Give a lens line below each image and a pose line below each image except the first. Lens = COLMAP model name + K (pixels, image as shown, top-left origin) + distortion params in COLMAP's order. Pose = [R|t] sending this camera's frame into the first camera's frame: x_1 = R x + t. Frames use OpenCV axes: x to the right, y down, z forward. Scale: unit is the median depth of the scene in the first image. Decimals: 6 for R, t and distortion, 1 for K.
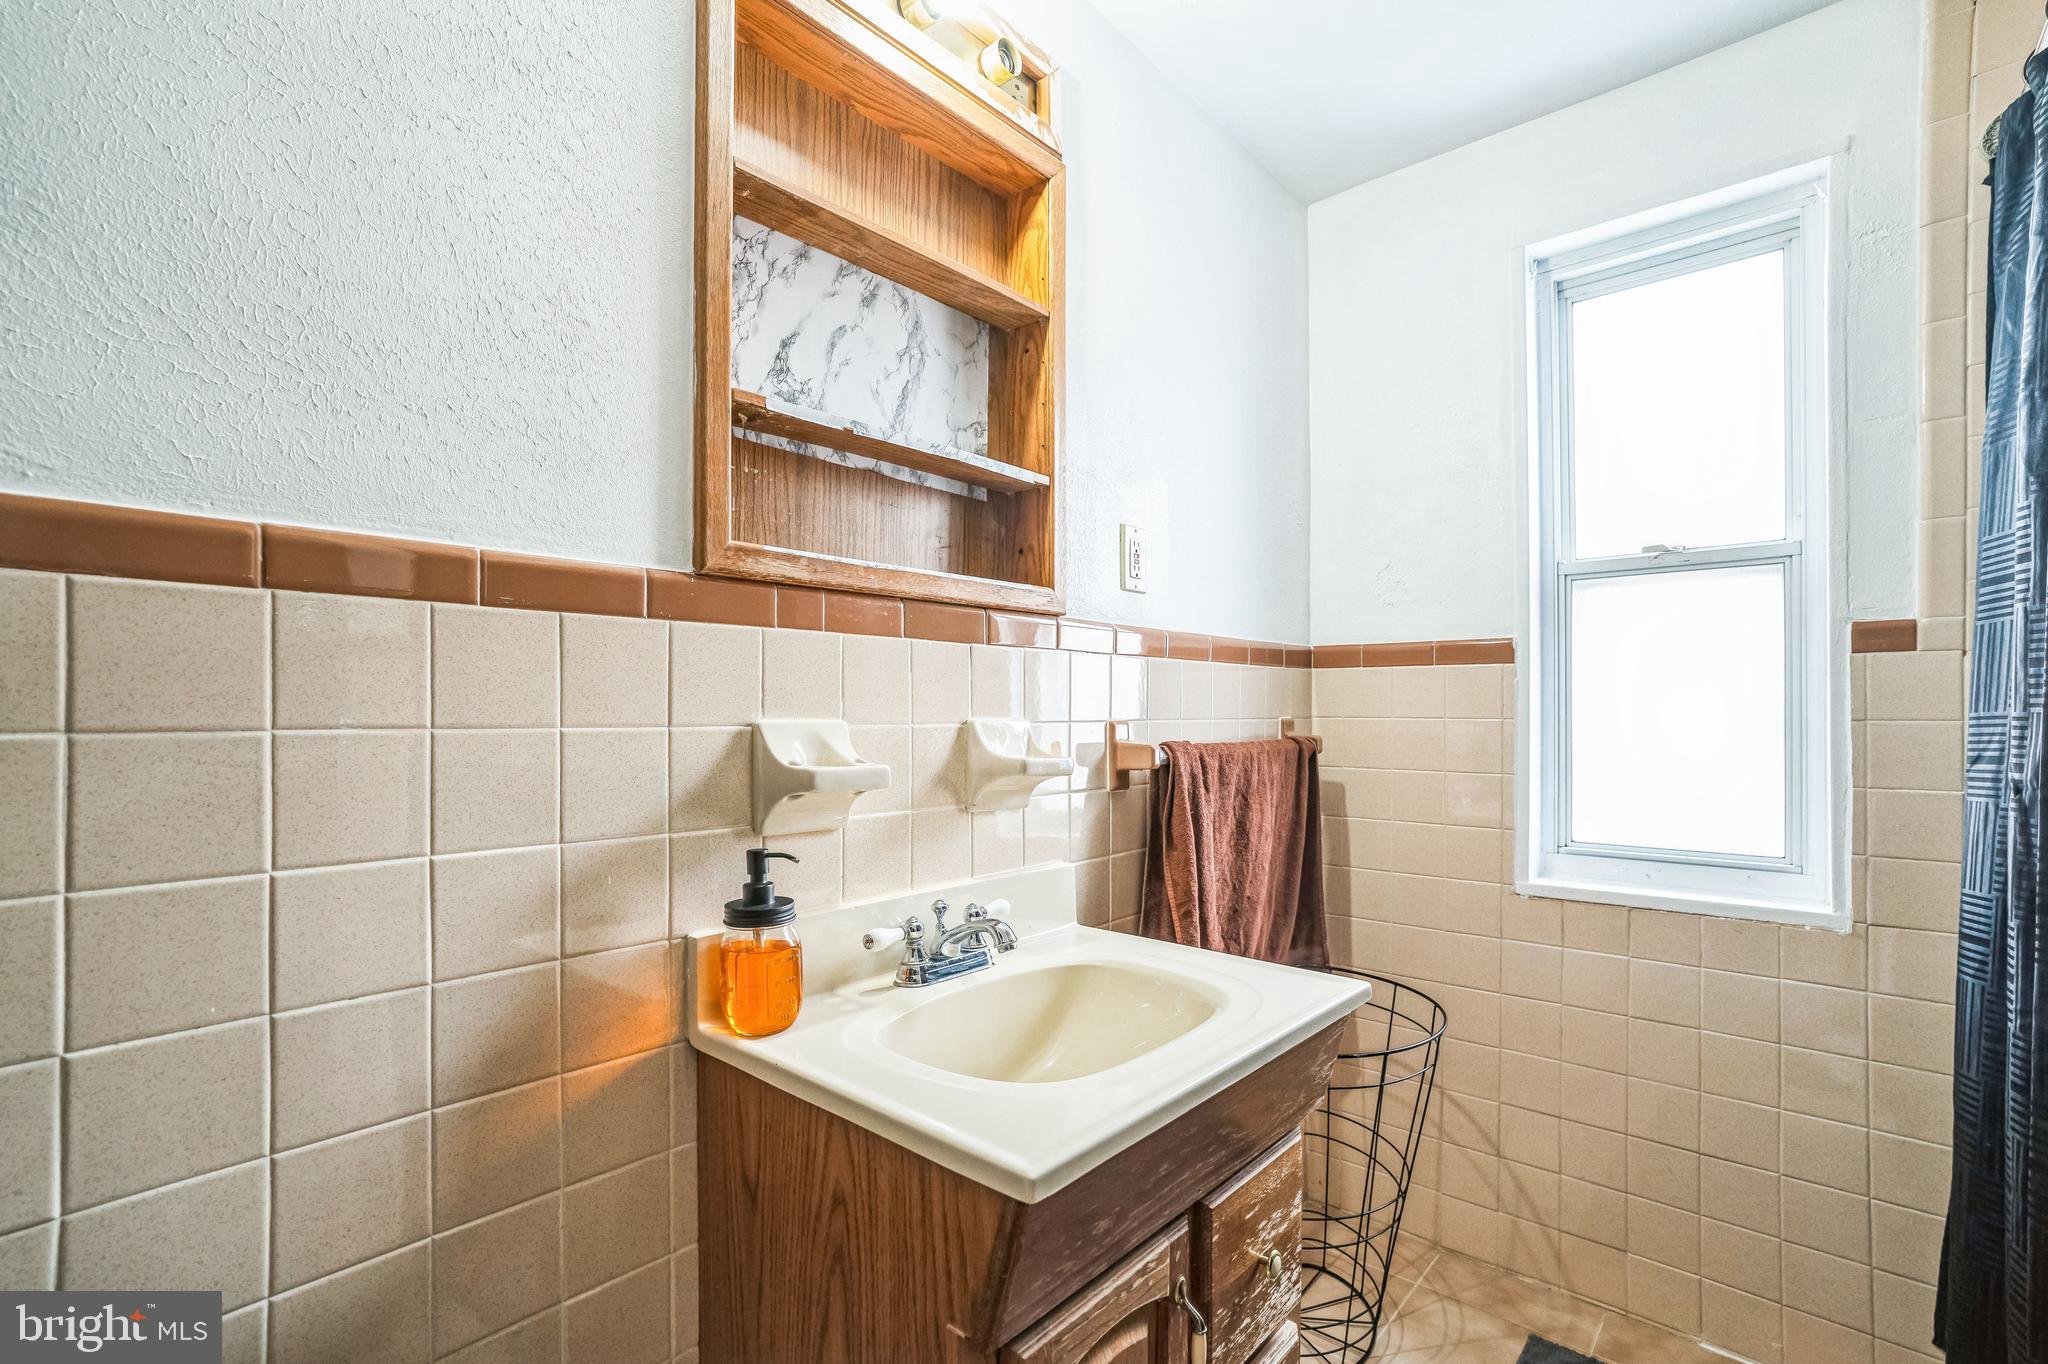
lens RADIAL K [[933.7, 0, 1060.0], [0, 933.7, 701.7], [0, 0, 1]] dist [-0.035561, 0.028974]
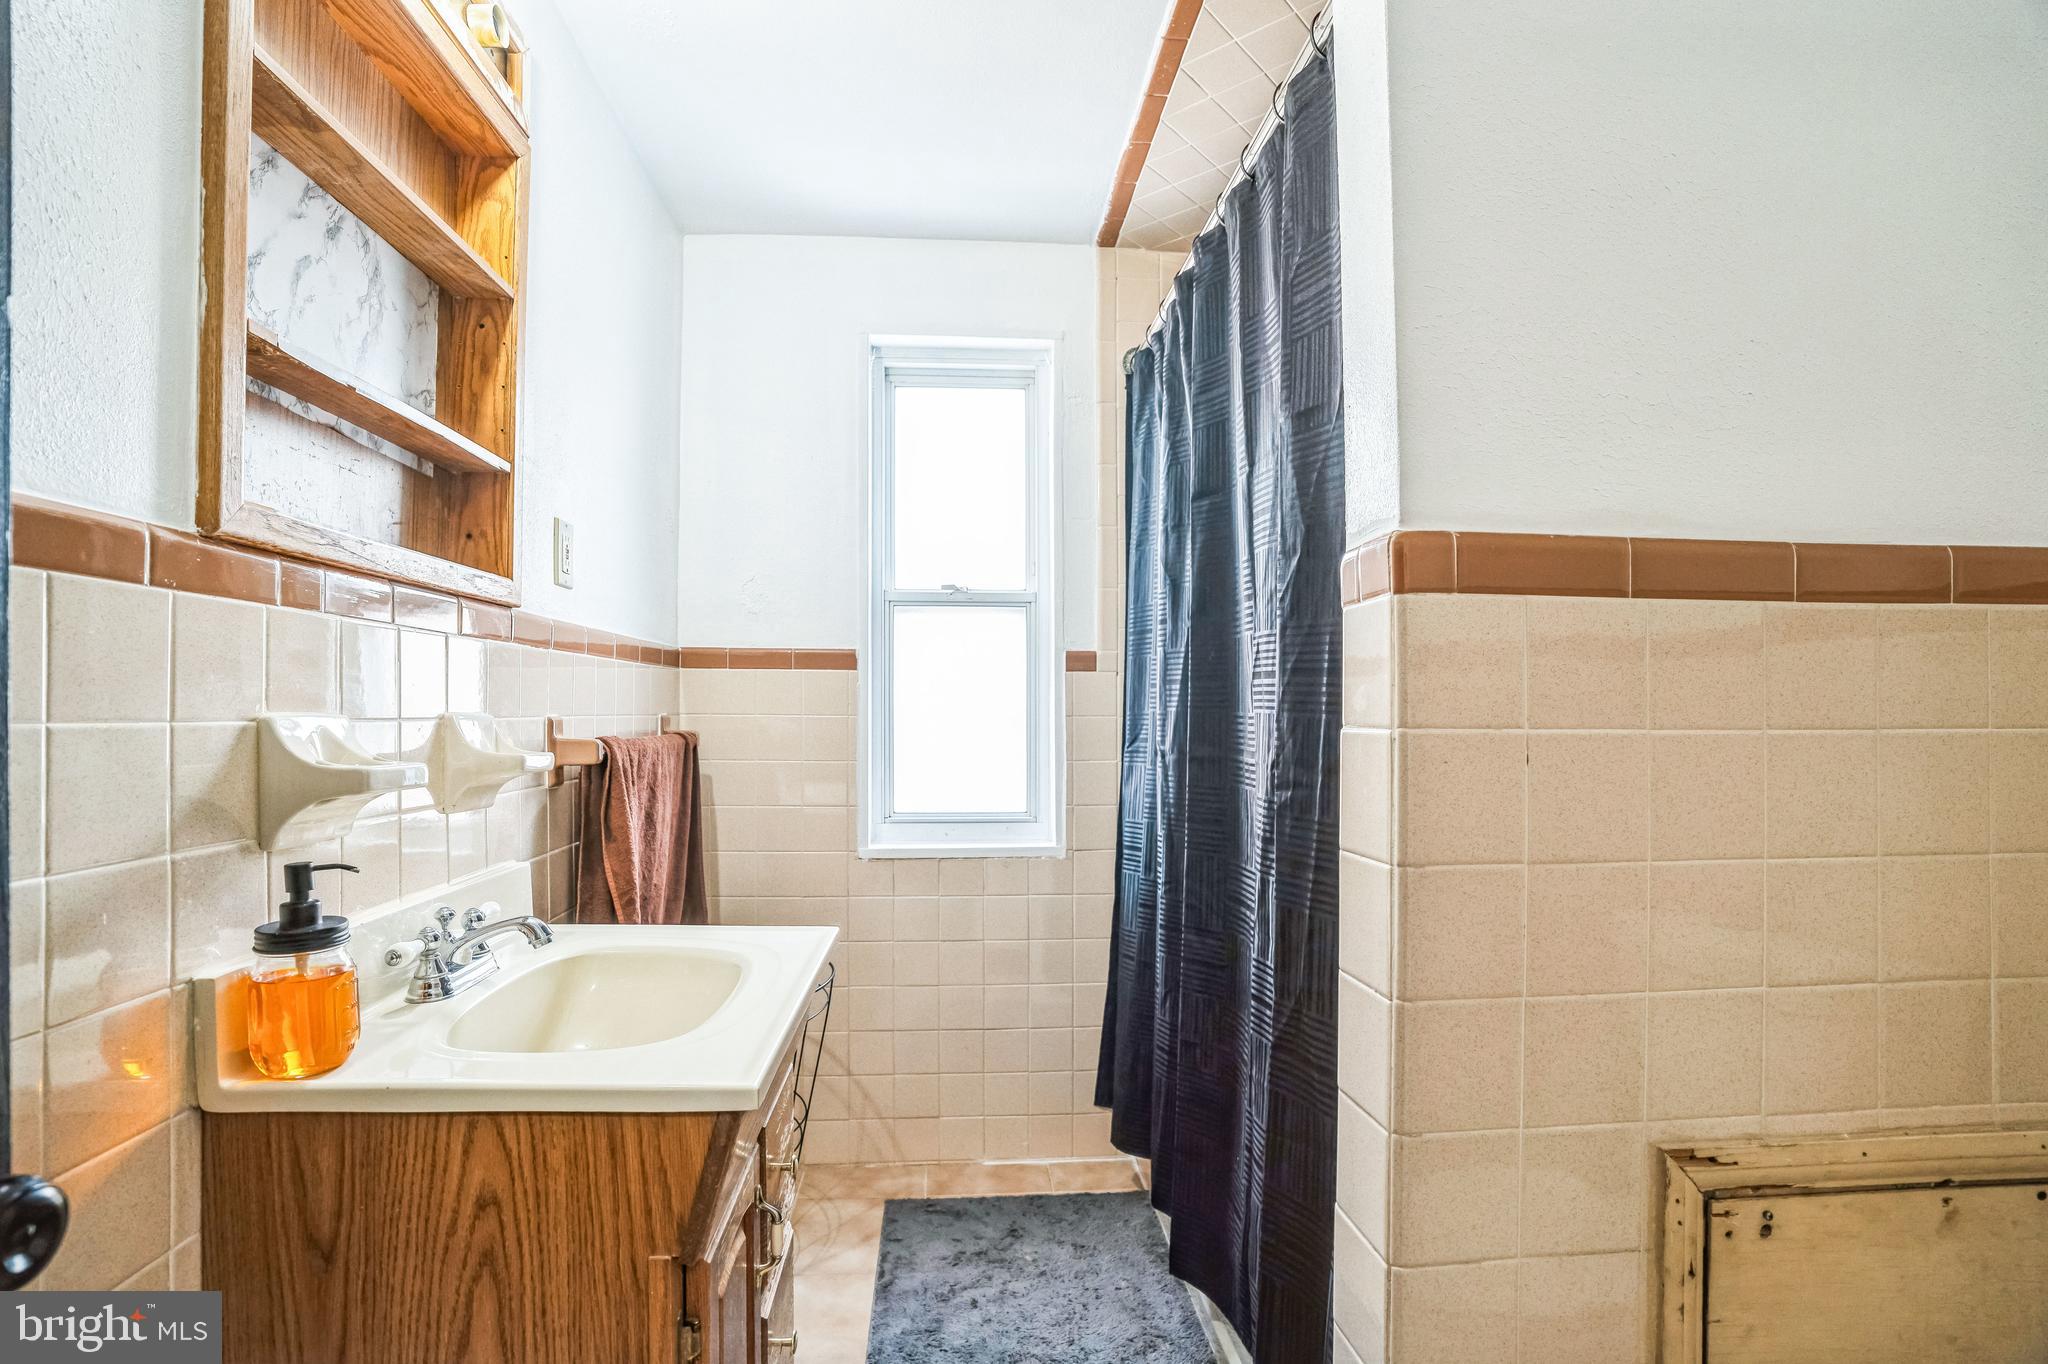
lens RADIAL K [[950.4, 0, 1012.2], [0, 950.4, 686.4], [0, 0, 1]] dist [-0.049151, 0.023923]
pose [[0.720932, 0.020945, 0.692689, -0.341670], [-0.010742, 0.999761, -0.019050, 0.002701], [-0.692922, 0.006293, 0.720985, -0.065857]]
